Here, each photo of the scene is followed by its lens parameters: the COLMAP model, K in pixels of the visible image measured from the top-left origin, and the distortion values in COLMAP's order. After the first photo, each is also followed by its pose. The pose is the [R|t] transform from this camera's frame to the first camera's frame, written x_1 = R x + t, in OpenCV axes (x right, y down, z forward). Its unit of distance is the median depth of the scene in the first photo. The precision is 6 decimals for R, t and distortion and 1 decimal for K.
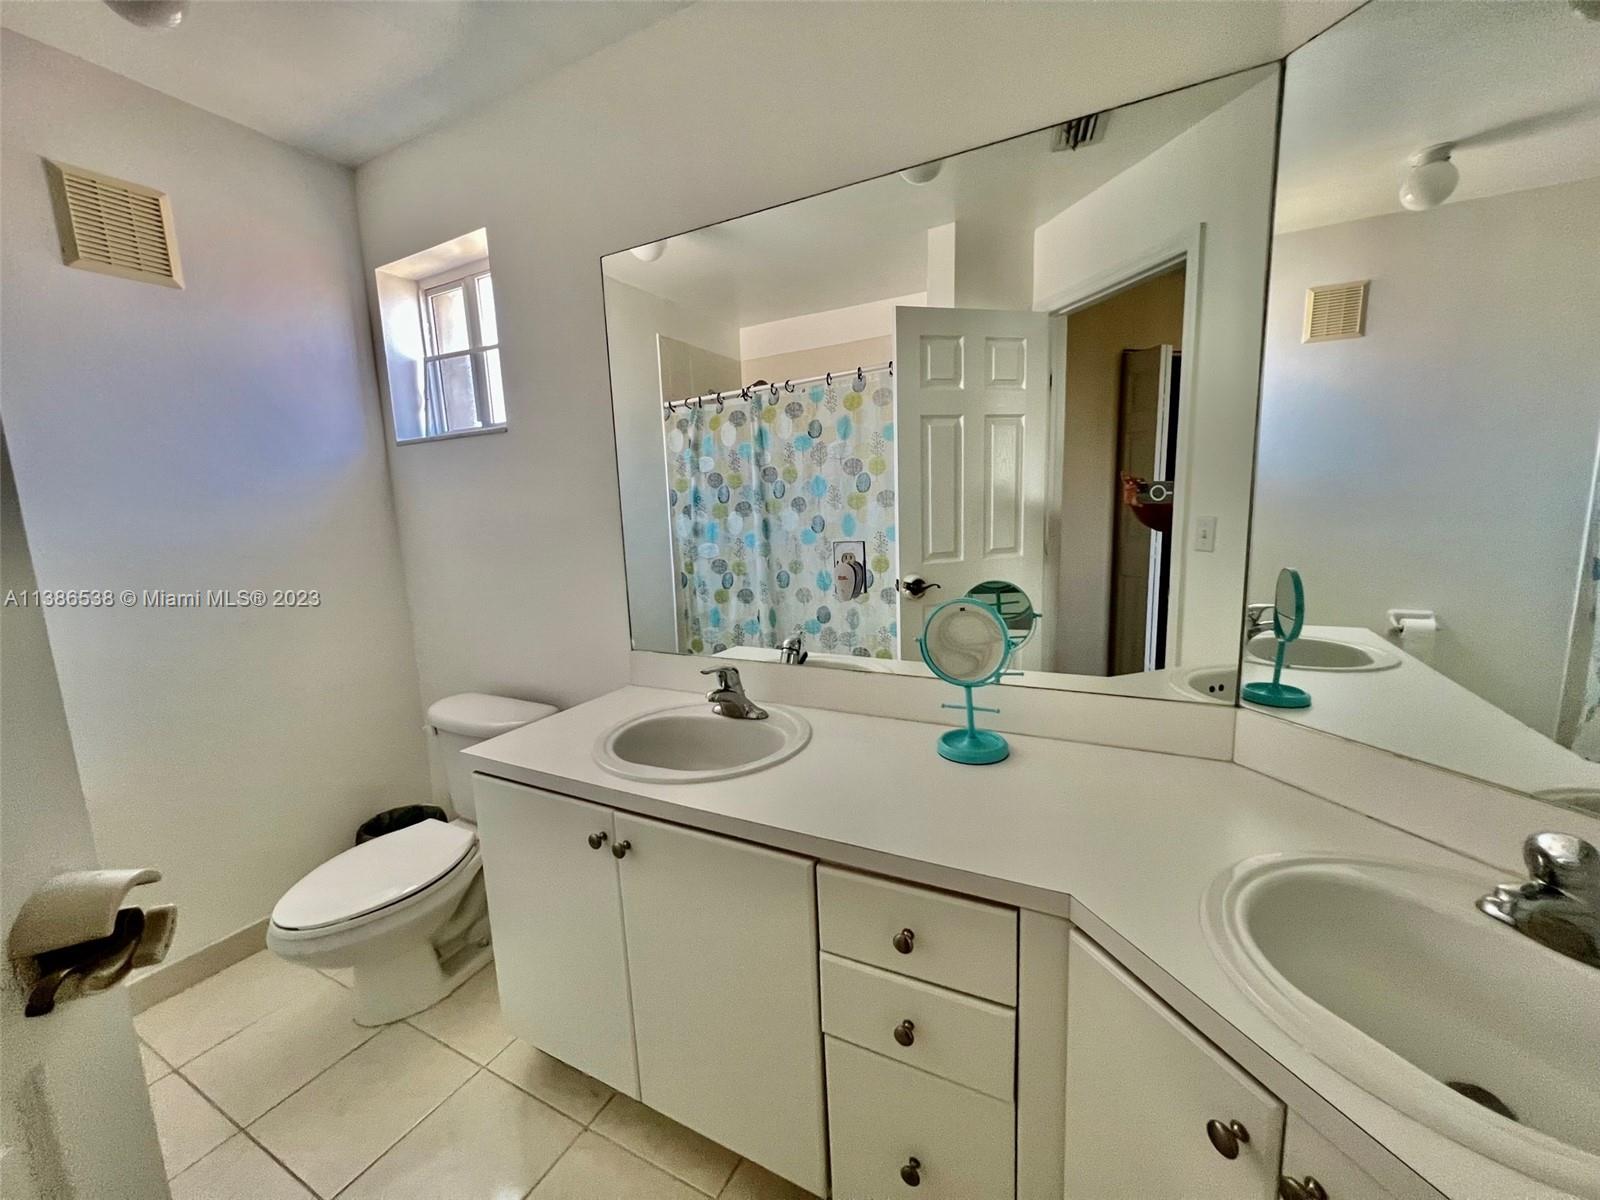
lens RADIAL K [[639.2, 0, 798.1], [0, 639.2, 598.0], [0, 0, 1]] dist [-0.002479, -0.000208]
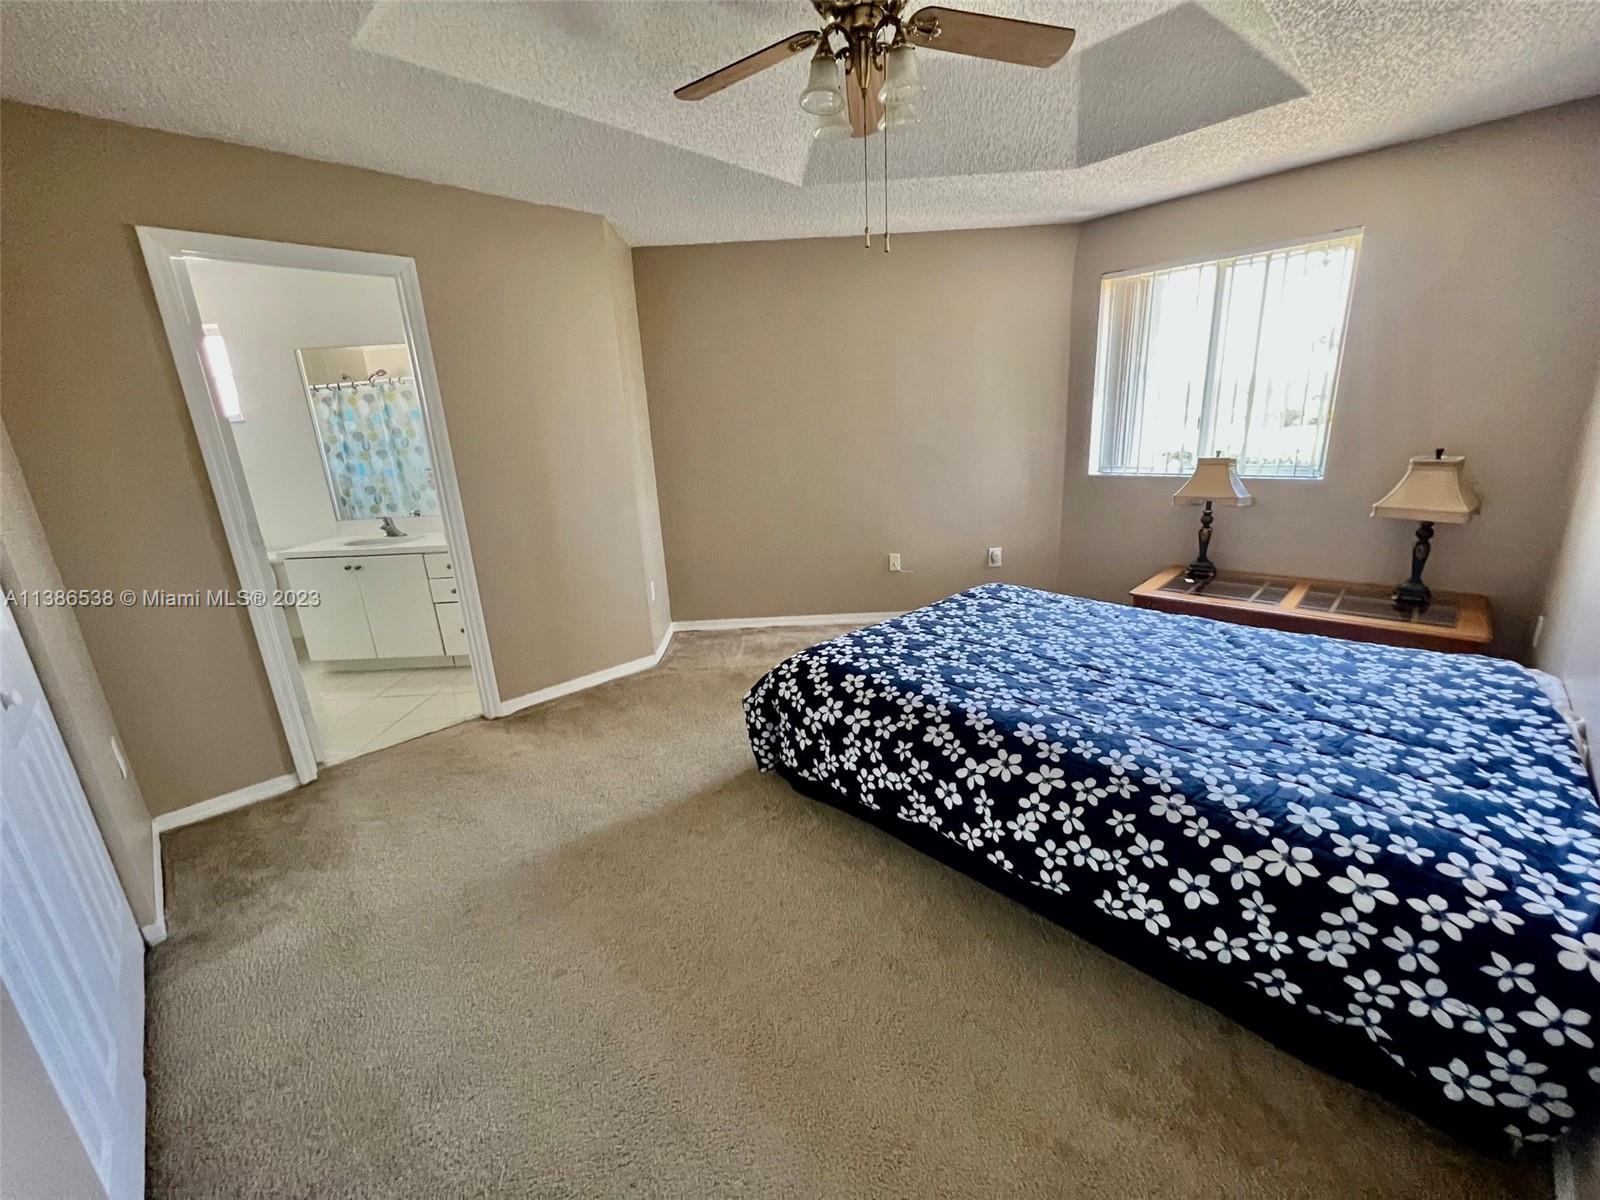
lens RADIAL K [[645.3, 0, 808.3], [0, 645.3, 595.9], [0, 0, 1]] dist [-0.001286, 0.000549]
pose [[0.880588, -0.131824, 0.455177, 0.077566], [0.087644, 0.989264, 0.116944, 0.124502], [-0.465707, -0.063086, 0.882688, -0.999485]]
